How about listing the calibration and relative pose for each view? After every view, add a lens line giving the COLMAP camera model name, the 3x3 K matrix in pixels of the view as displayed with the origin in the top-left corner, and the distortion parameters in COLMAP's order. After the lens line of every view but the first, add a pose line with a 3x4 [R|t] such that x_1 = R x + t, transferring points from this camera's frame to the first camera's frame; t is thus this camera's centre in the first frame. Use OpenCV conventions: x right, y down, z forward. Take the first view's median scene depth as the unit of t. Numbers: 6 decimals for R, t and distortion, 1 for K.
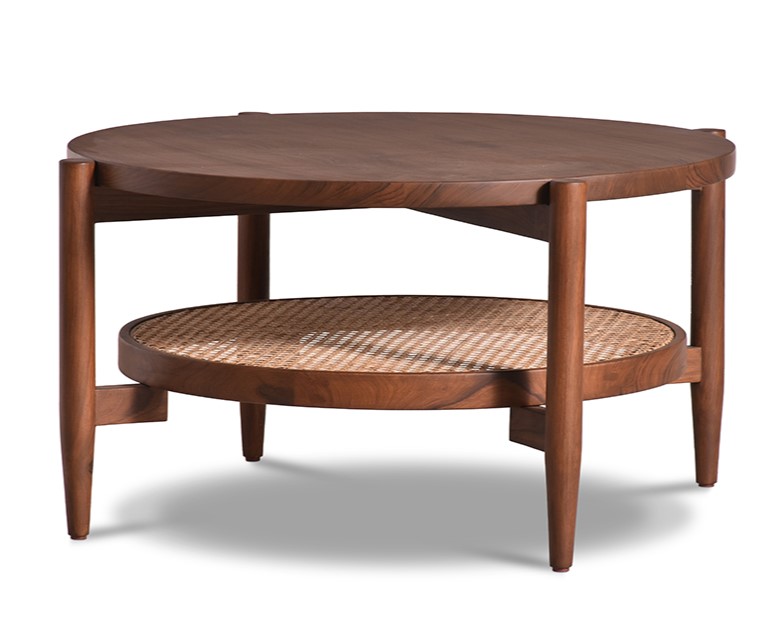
lens RADIAL K [[4321.7, 0, 388.8], [0, 4321.7, 406.5], [0, 0, 1]] dist [0.327461, 10.049672]
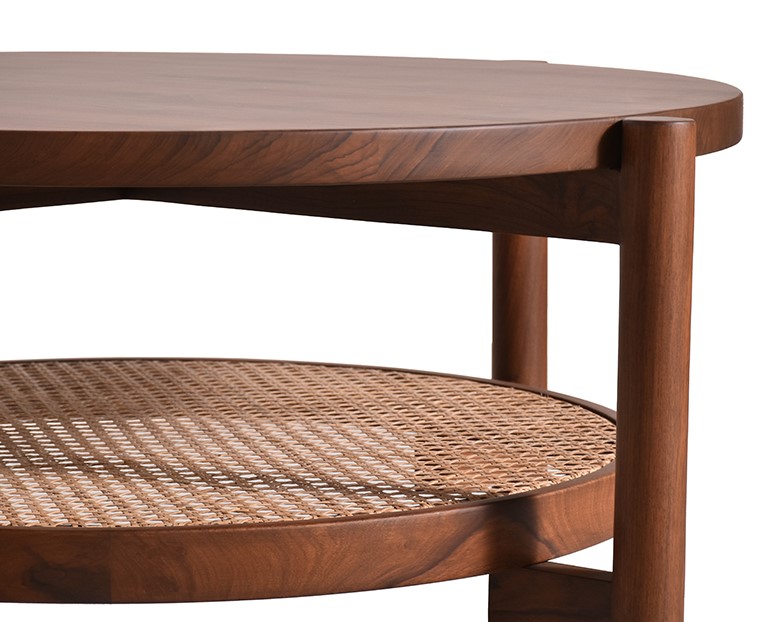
lens RADIAL K [[3210.6, 0, 389.0], [0, 3210.6, 311.0], [0, 0, 1]] dist [-0.068919, 3.369394]
pose [[0.910577, -0.048347, 0.410502, -0.138730], [0.060830, 0.997997, -0.017393, -0.024533], [-0.408838, 0.040808, 0.911694, 0.653243]]
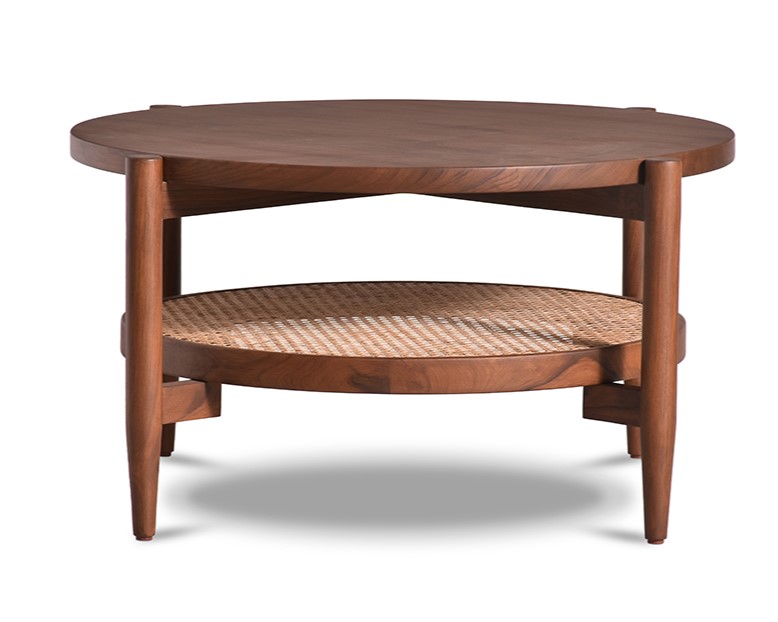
lens RADIAL K [[4321.7, 0, 388.8], [0, 4321.7, 406.5], [0, 0, 1]] dist [0.327461, 10.049672]
pose [[0.948025, -0.048812, 0.314429, -0.334890], [0.048189, 0.998791, 0.009760, -0.006941], [-0.314525, 0.005899, 0.949231, 0.049258]]
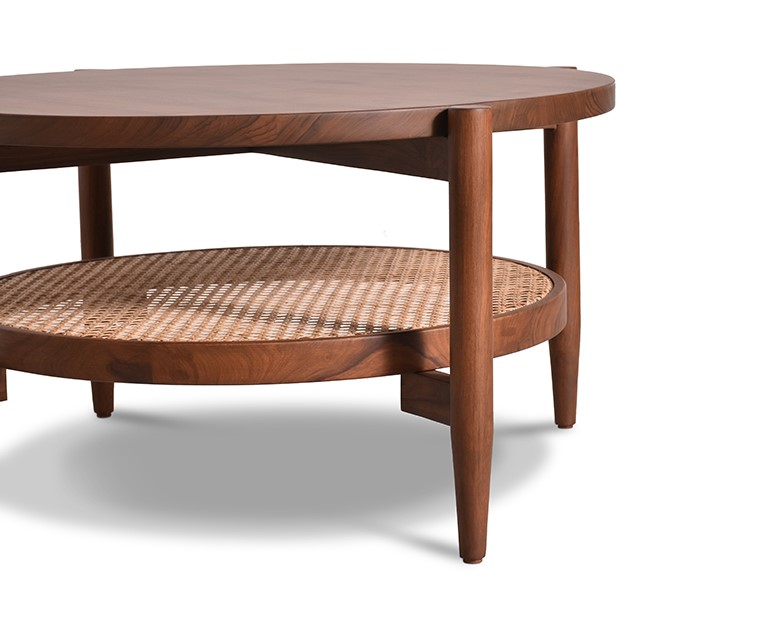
lens RADIAL K [[2072.8, 0, 389.0], [0, 2072.8, 311.0], [0, 0, 1]] dist [-0.011204, 0.277656]
pose [[0.993174, -0.042704, 0.108546, -0.019198], [0.041480, 0.999048, 0.013507, -0.018048], [-0.109020, -0.008912, 0.994000, 0.583503]]
